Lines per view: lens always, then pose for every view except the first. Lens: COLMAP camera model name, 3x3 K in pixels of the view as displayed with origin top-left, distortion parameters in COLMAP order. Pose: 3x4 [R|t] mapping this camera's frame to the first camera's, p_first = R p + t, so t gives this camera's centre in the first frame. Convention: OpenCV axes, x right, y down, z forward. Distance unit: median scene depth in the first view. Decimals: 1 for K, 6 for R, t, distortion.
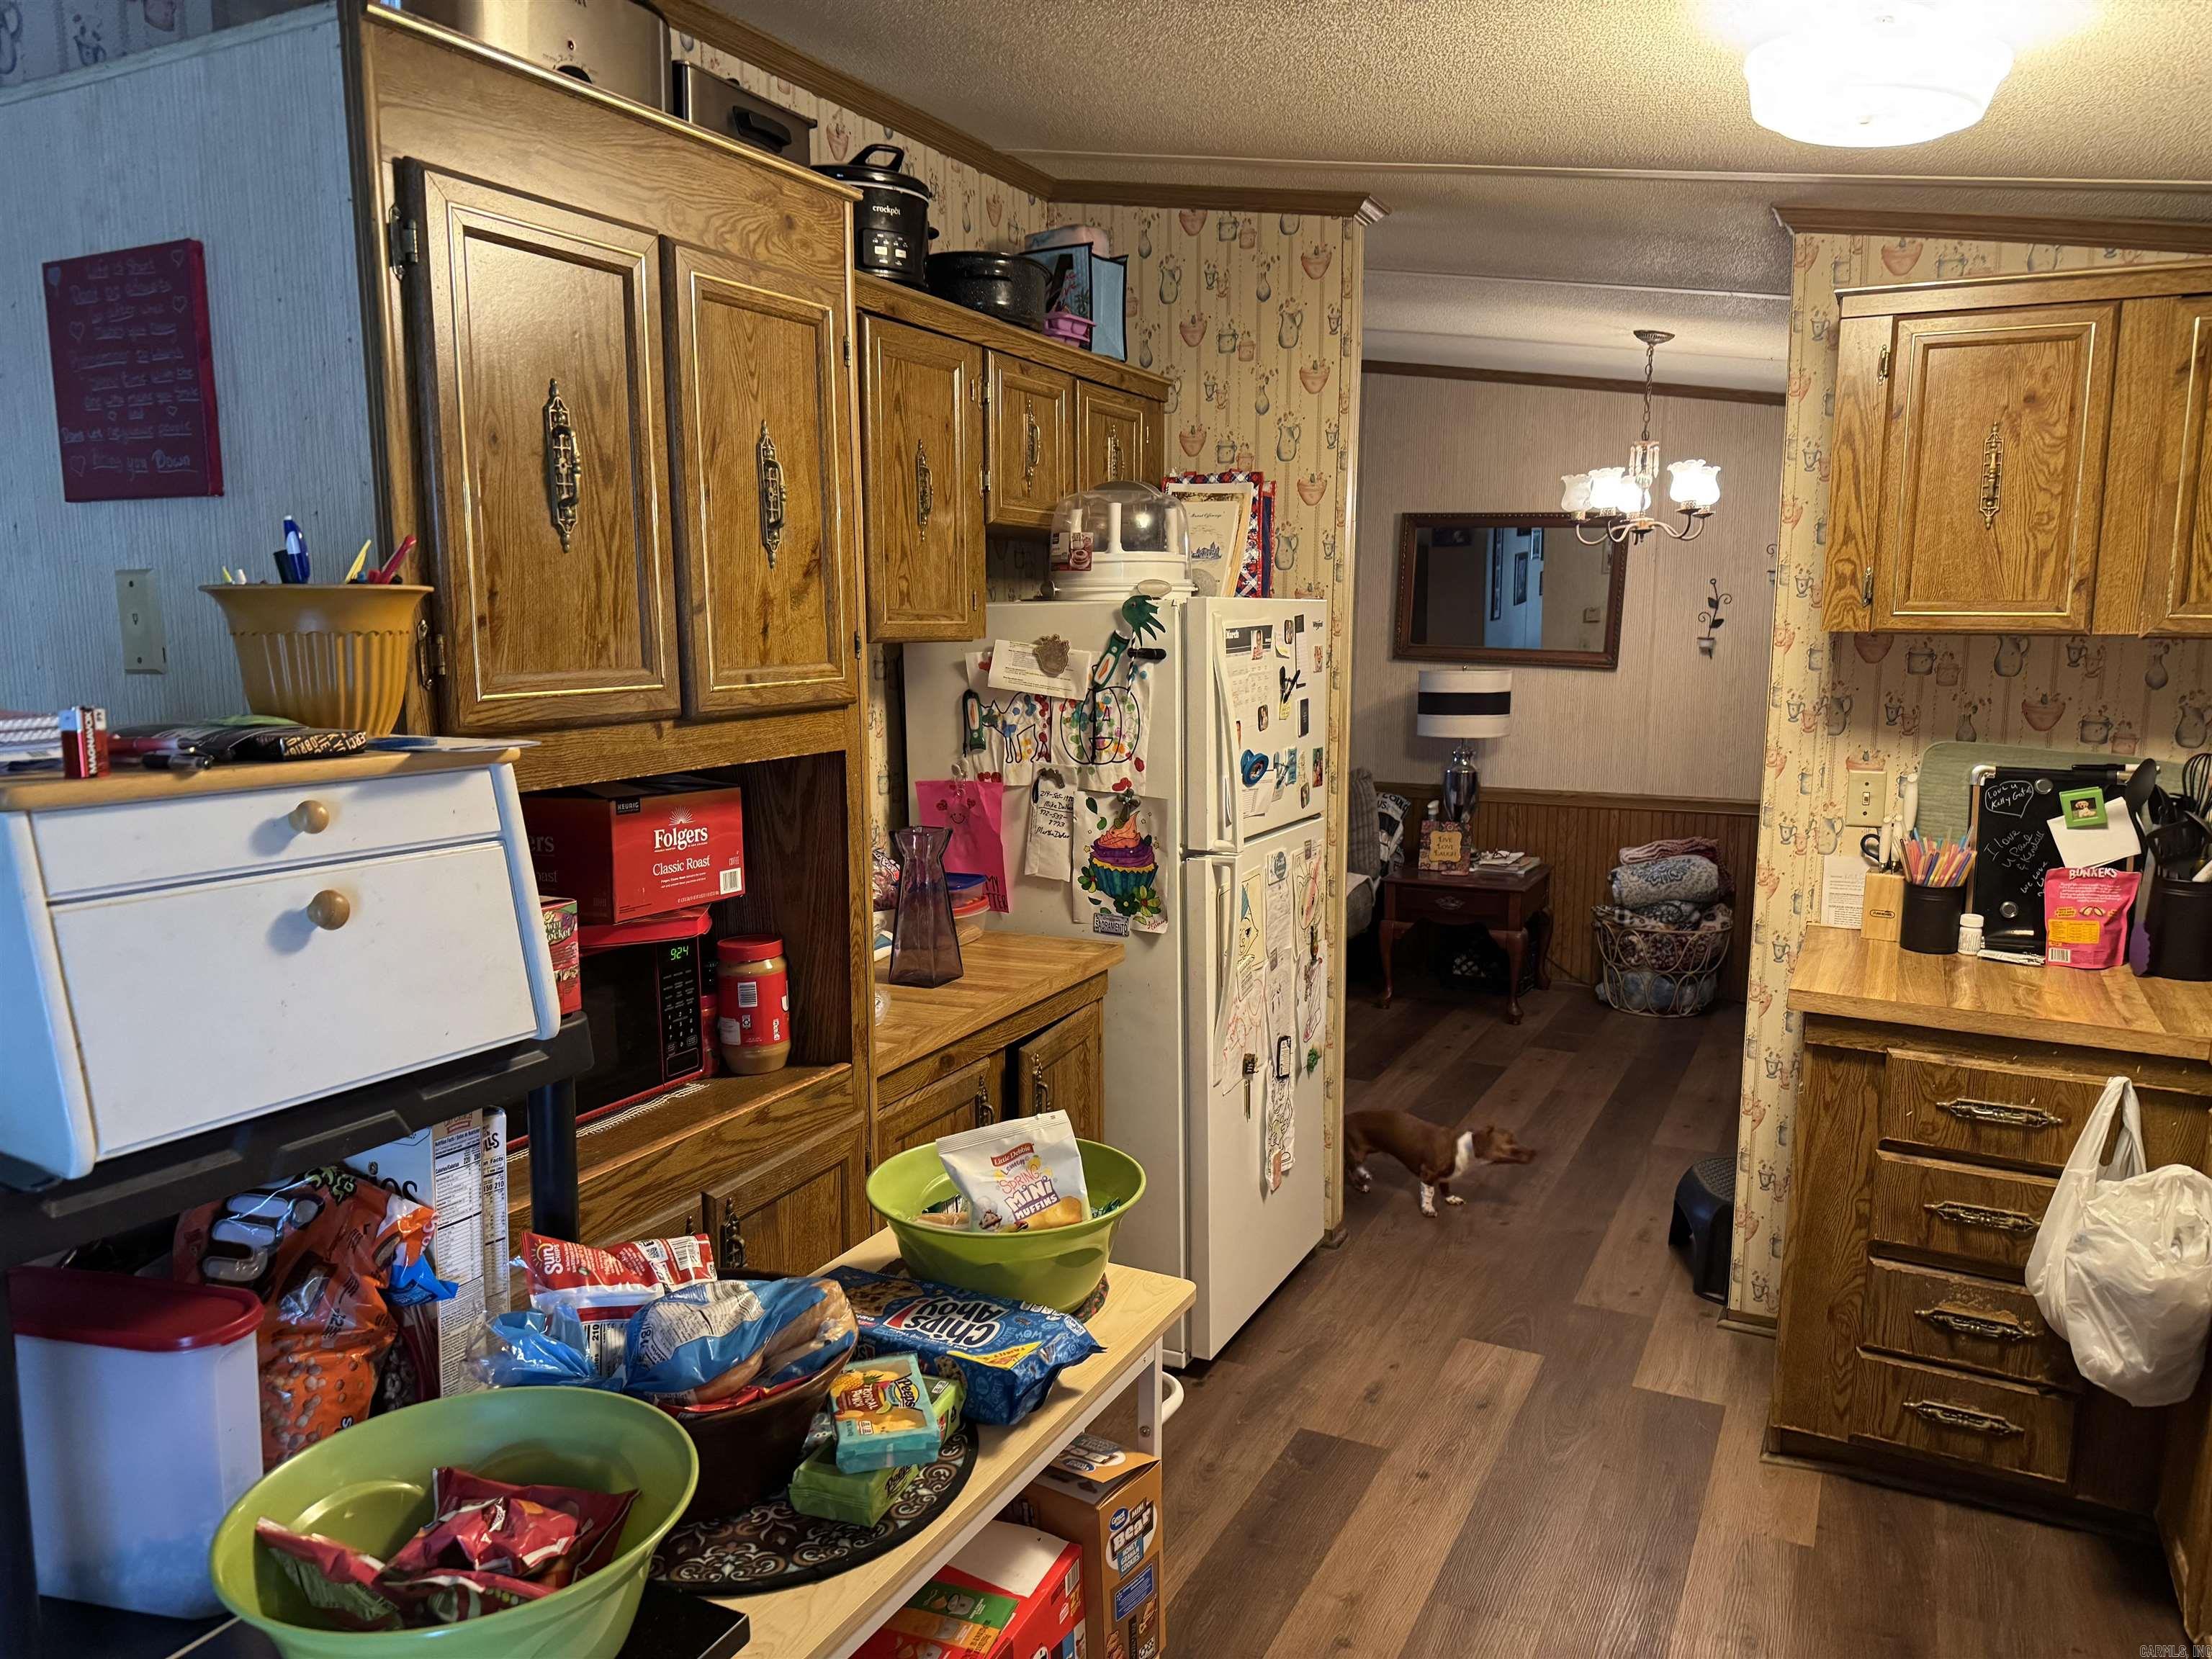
lens RADIAL K [[1592.2, 0, 1090.5], [0, 1592.2, 831.1], [0, 0, 1]] dist [0.067138, -0.079689]
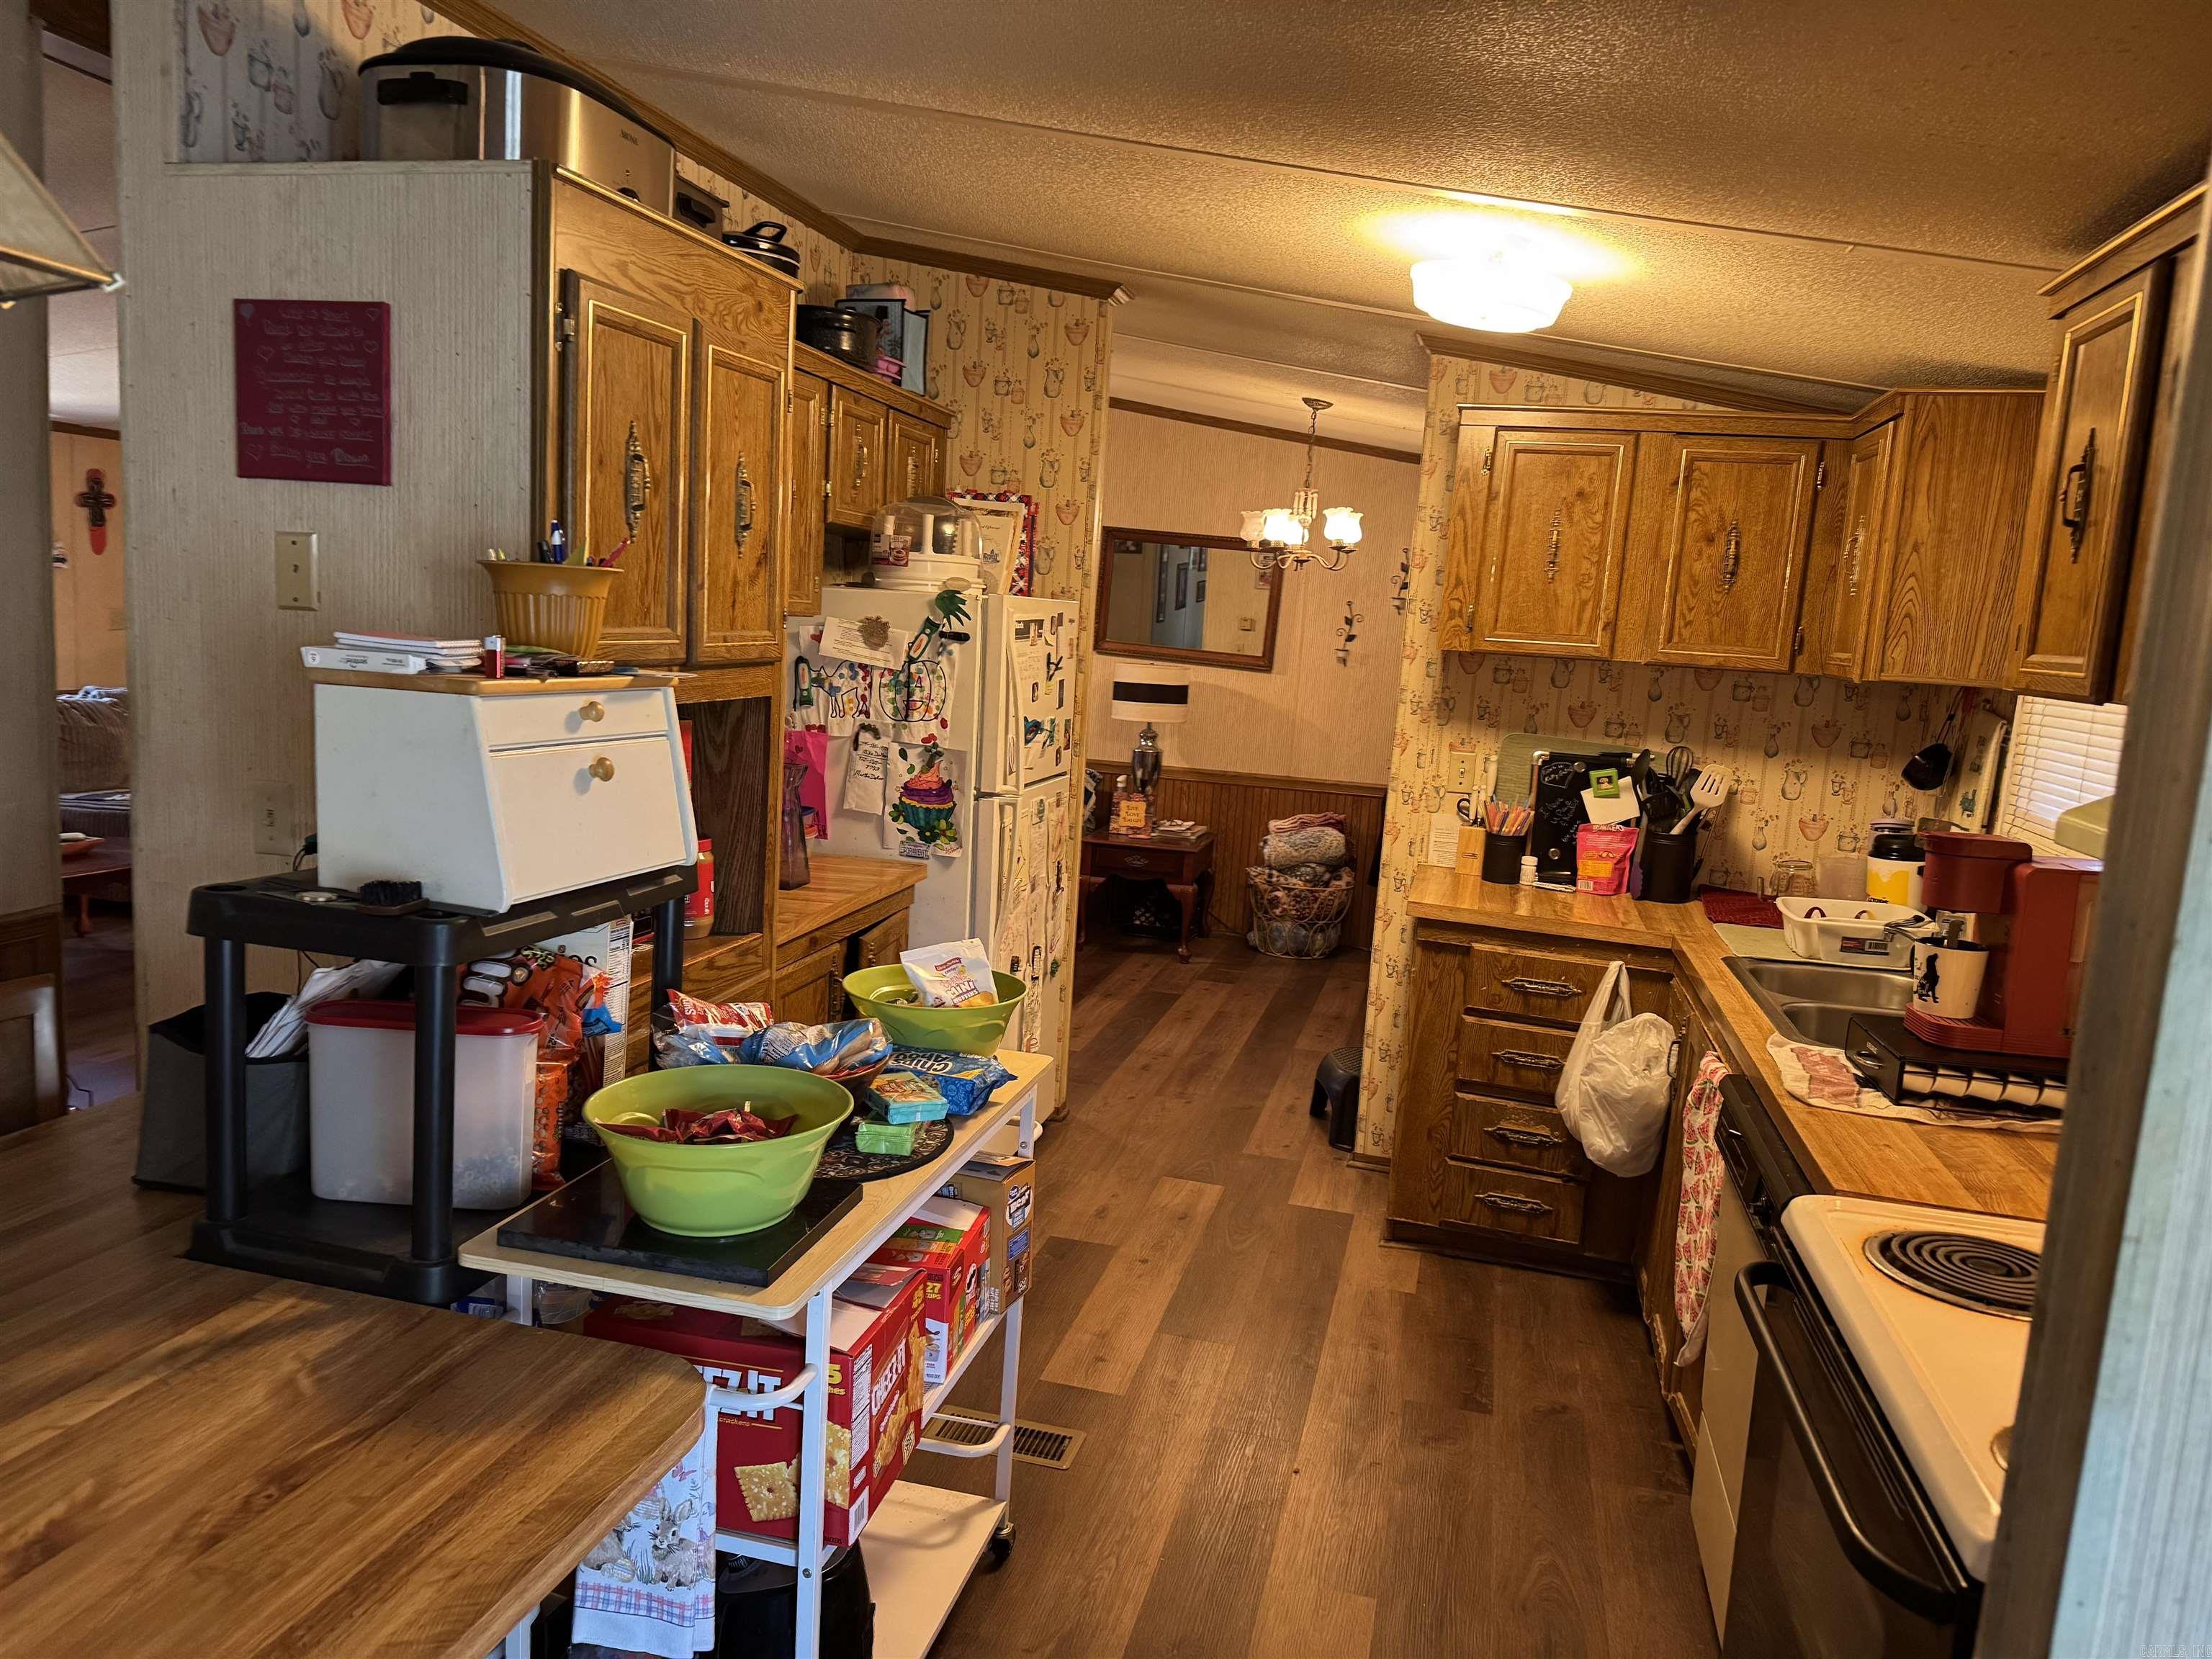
lens RADIAL K [[1592.2, 0, 1092.4], [0, 1592.2, 843.6], [0, 0, 1]] dist [0.067138, -0.079689]
pose [[0.973751, 0.027341, 0.225969, -0.141542], [-0.030987, 0.999440, 0.012600, 0.035316], [-0.225498, -0.019271, 0.974053, -0.273253]]
